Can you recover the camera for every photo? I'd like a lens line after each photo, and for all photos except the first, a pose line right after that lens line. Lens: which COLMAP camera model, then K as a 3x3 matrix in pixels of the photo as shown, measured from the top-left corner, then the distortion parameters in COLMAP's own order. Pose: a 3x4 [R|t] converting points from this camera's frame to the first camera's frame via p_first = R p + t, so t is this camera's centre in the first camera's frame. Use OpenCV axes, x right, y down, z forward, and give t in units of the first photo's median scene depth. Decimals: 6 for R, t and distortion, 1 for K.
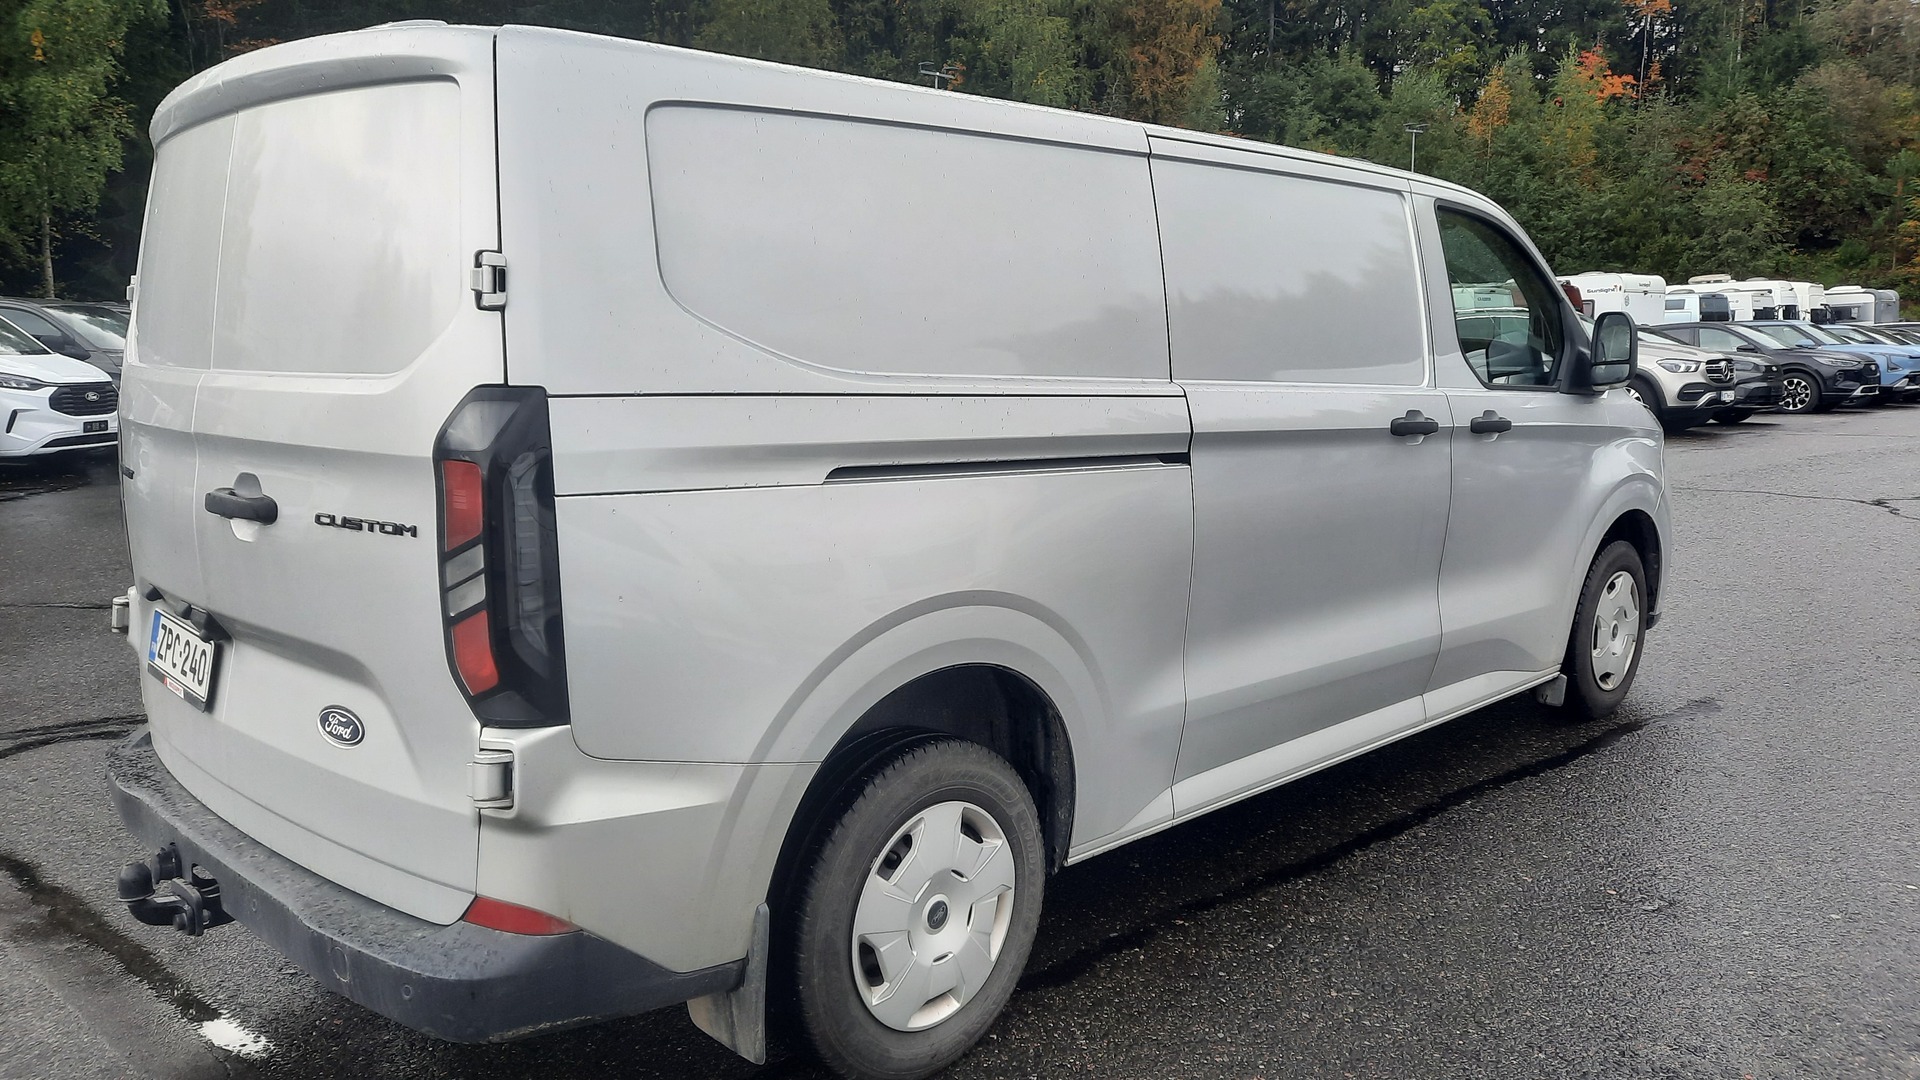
lens RADIAL K [[1447.0, 0, 963.8], [0, 1447.0, 533.2], [0, 0, 1]] dist [0.051748, -0.014253]
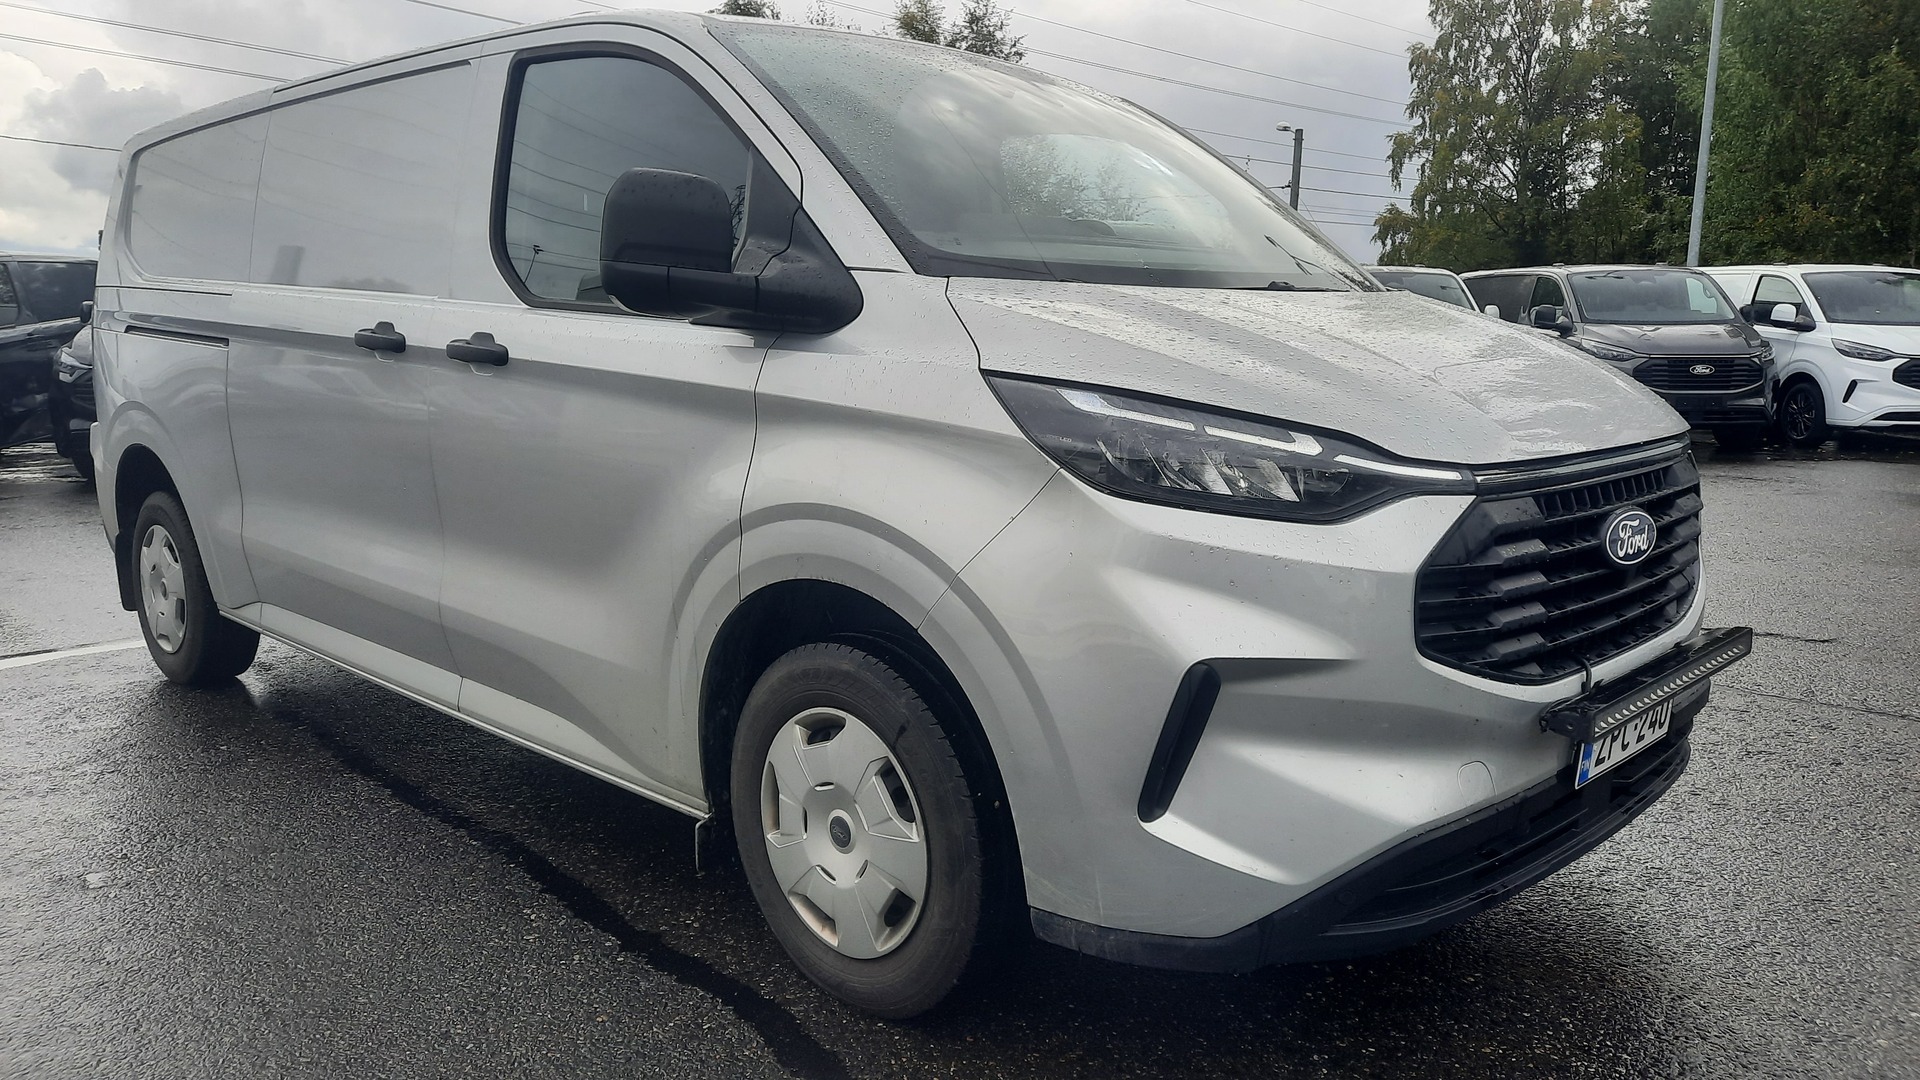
lens RADIAL K [[1447.0, 0, 957.5], [0, 1447.0, 539.4], [0, 0, 1]] dist [0.051748, -0.014253]
pose [[-0.005286, 0.151263, -0.988479, 1.452682], [-0.143264, 0.978182, 0.150454, -0.167363], [0.989670, 0.142409, 0.016500, 1.631294]]
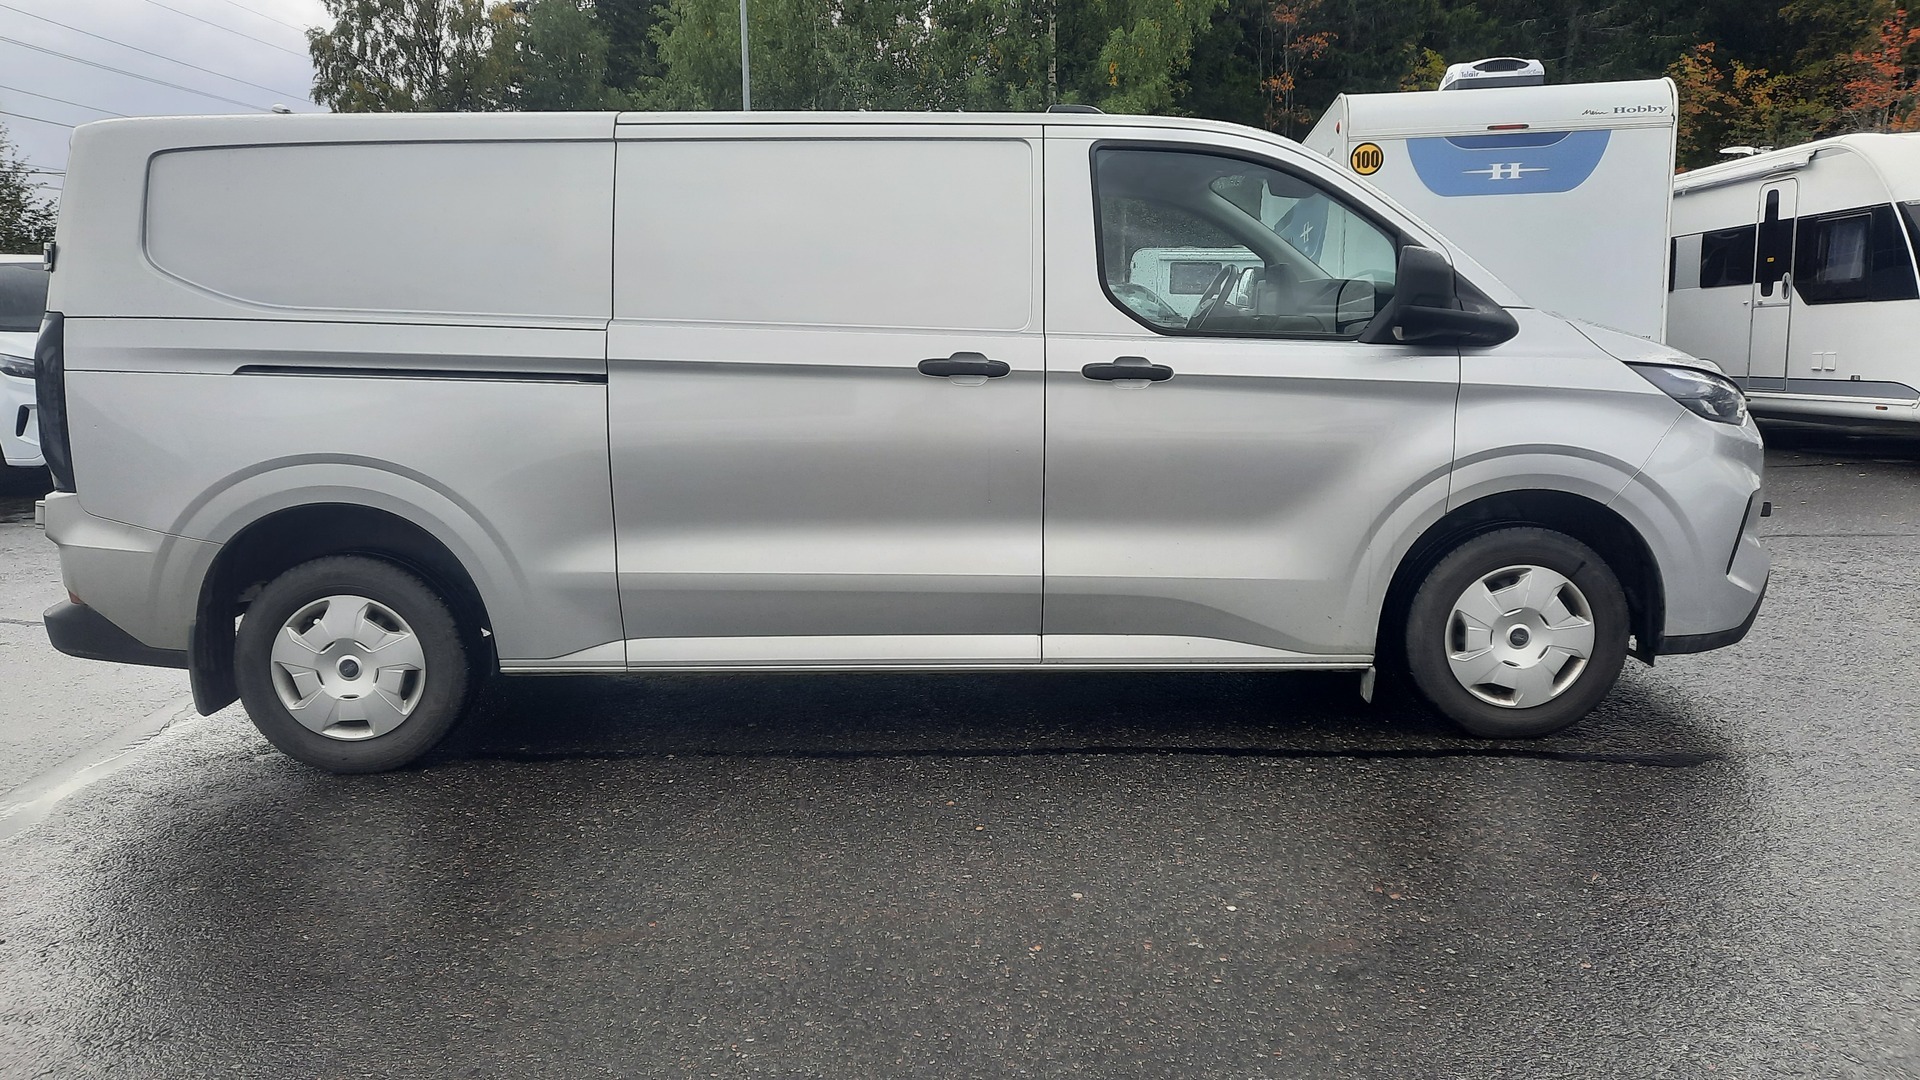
lens RADIAL K [[1447.0, 0, 945.4], [0, 1447.0, 547.7], [0, 0, 1]] dist [0.051748, -0.014253]
pose [[0.710296, 0.110862, -0.695118, 1.256275], [-0.085662, 0.993794, 0.070964, -0.020544], [0.698671, 0.009140, 0.715384, 0.293329]]
